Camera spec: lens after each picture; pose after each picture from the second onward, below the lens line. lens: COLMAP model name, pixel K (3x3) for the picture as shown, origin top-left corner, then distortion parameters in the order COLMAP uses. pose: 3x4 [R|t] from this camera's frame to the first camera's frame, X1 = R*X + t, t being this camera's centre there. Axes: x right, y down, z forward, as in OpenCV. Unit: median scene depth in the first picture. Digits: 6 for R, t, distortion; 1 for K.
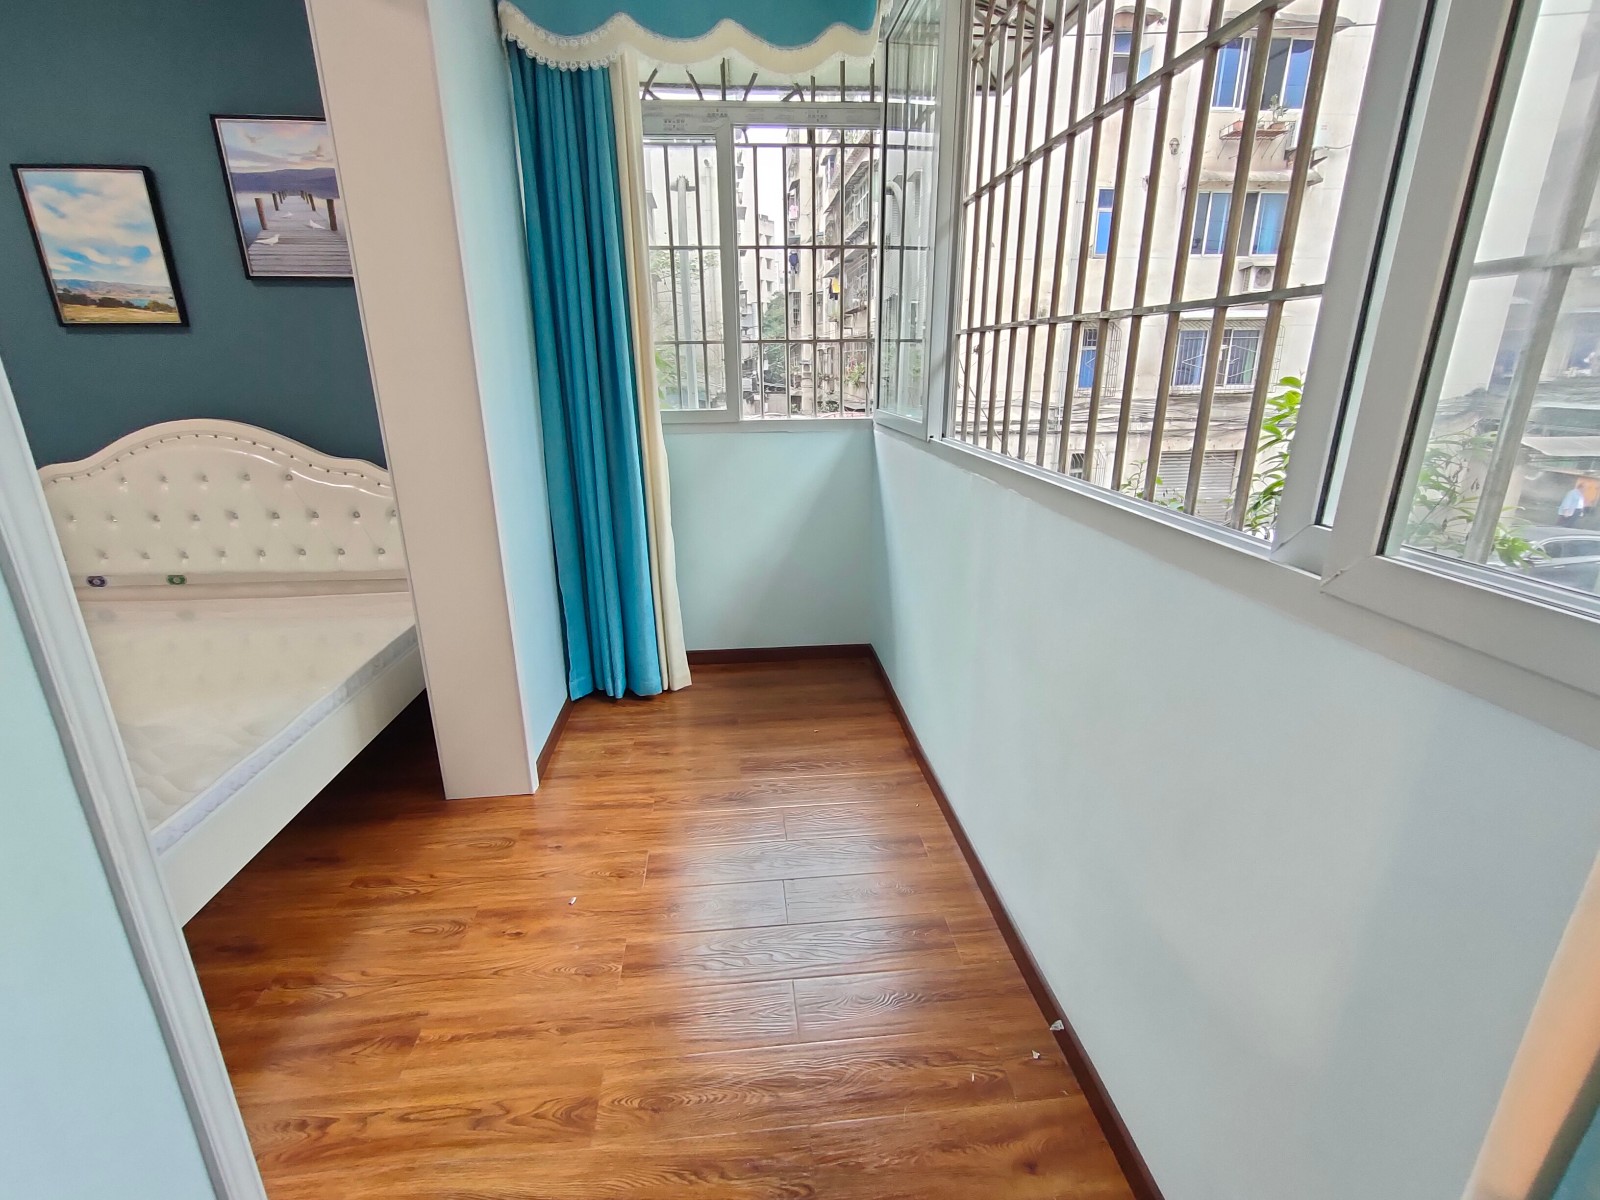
lens RADIAL K [[743.3, 0, 791.3], [0, 743.3, 599.8], [0, 0, 1]] dist [0.001387, -0.000192]
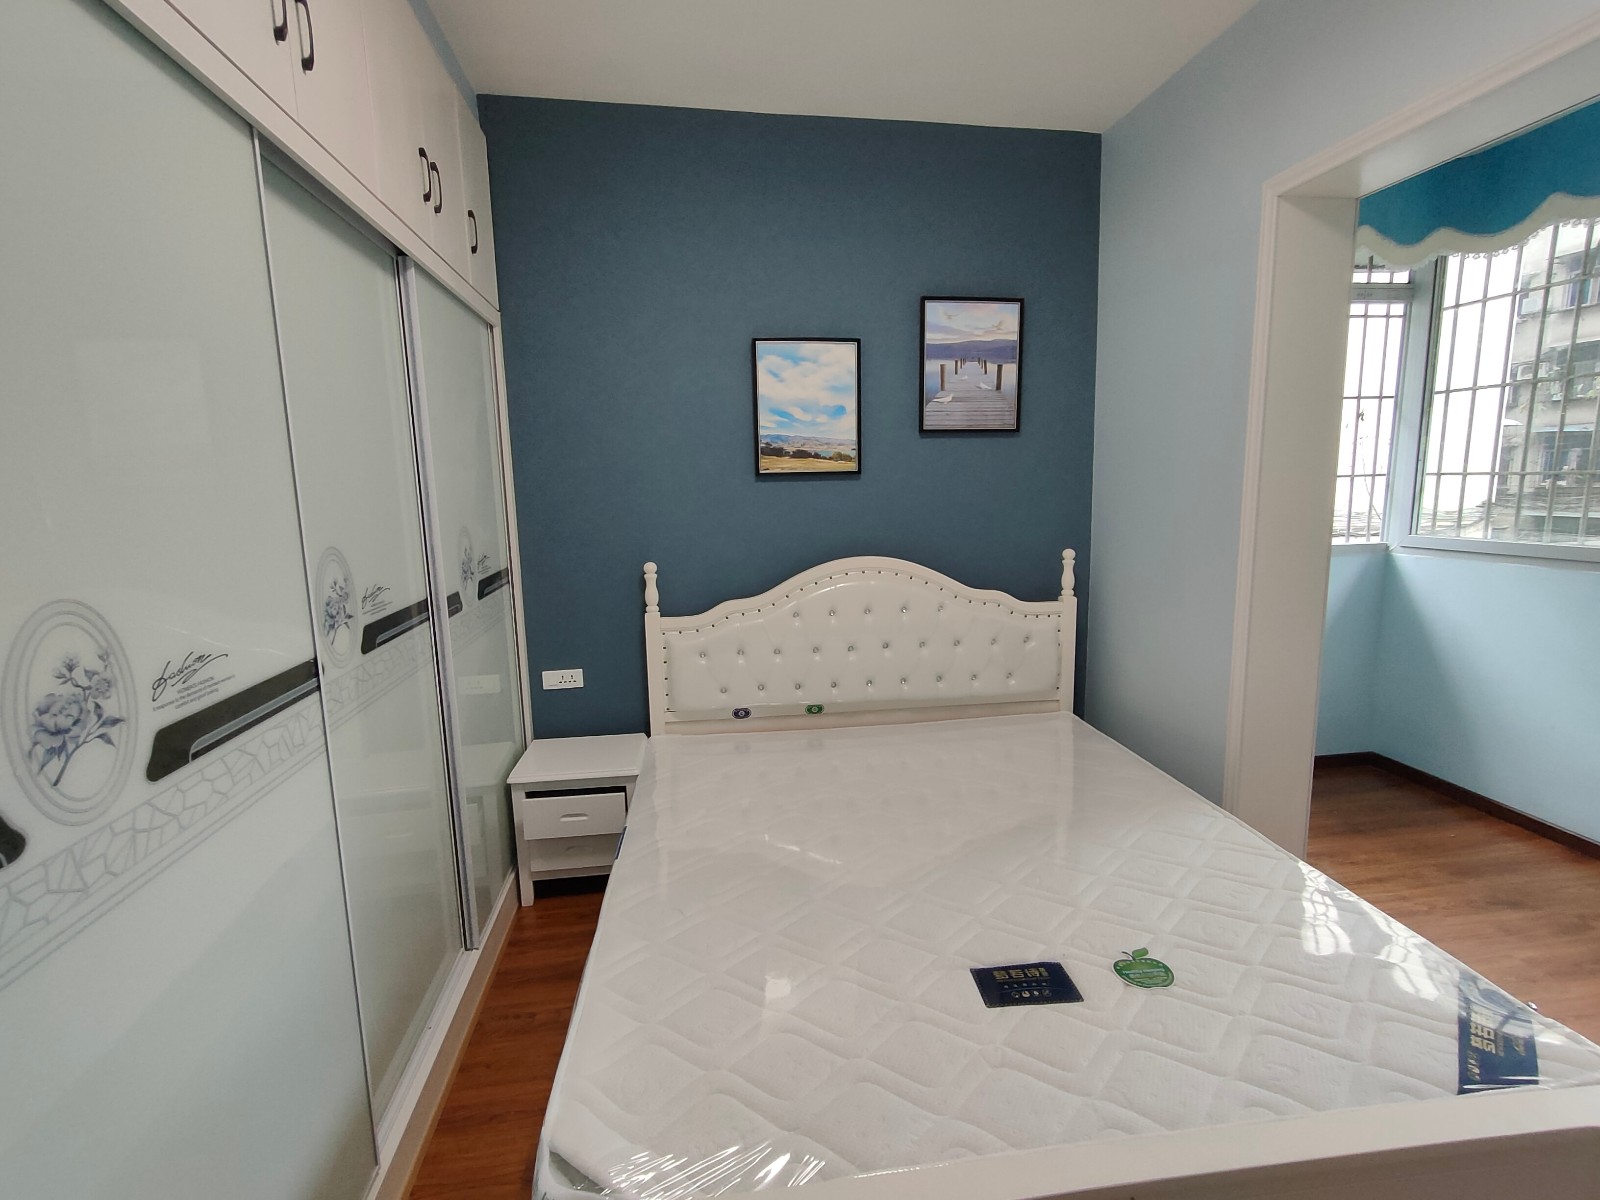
lens RADIAL K [[743.3, 0, 803.8], [0, 743.3, 595.5], [0, 0, 1]] dist [0.001387, -0.000192]
pose [[0.997993, -0.022906, 0.059037, -0.989901], [0.031985, 0.986959, -0.157759, -0.022671], [-0.054654, 0.159331, 0.985711, -0.042612]]
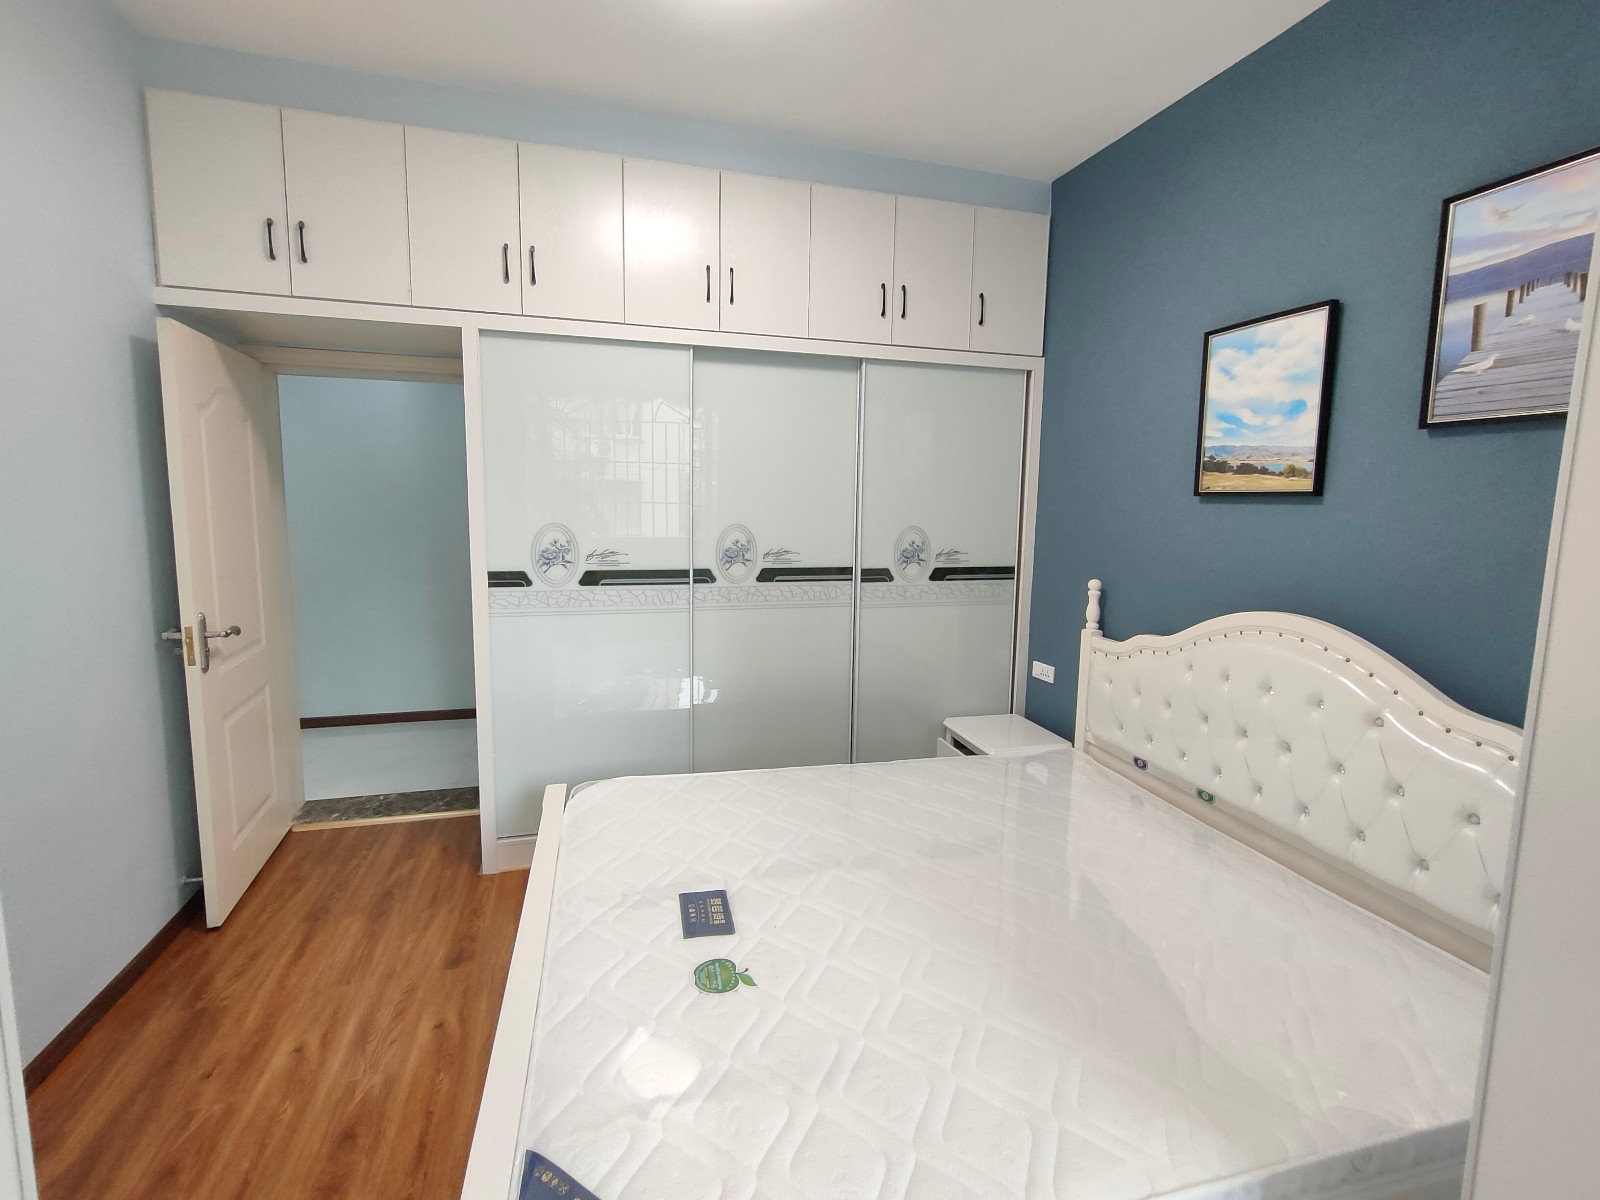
lens RADIAL K [[743.3, 0, 790.9], [0, 743.3, 592.4], [0, 0, 1]] dist [0.001387, -0.000192]
pose [[0.172772, 0.131969, -0.976081, -0.165883], [-0.316445, 0.945884, 0.071874, -0.165751], [0.932745, 0.296458, 0.205184, 0.390858]]
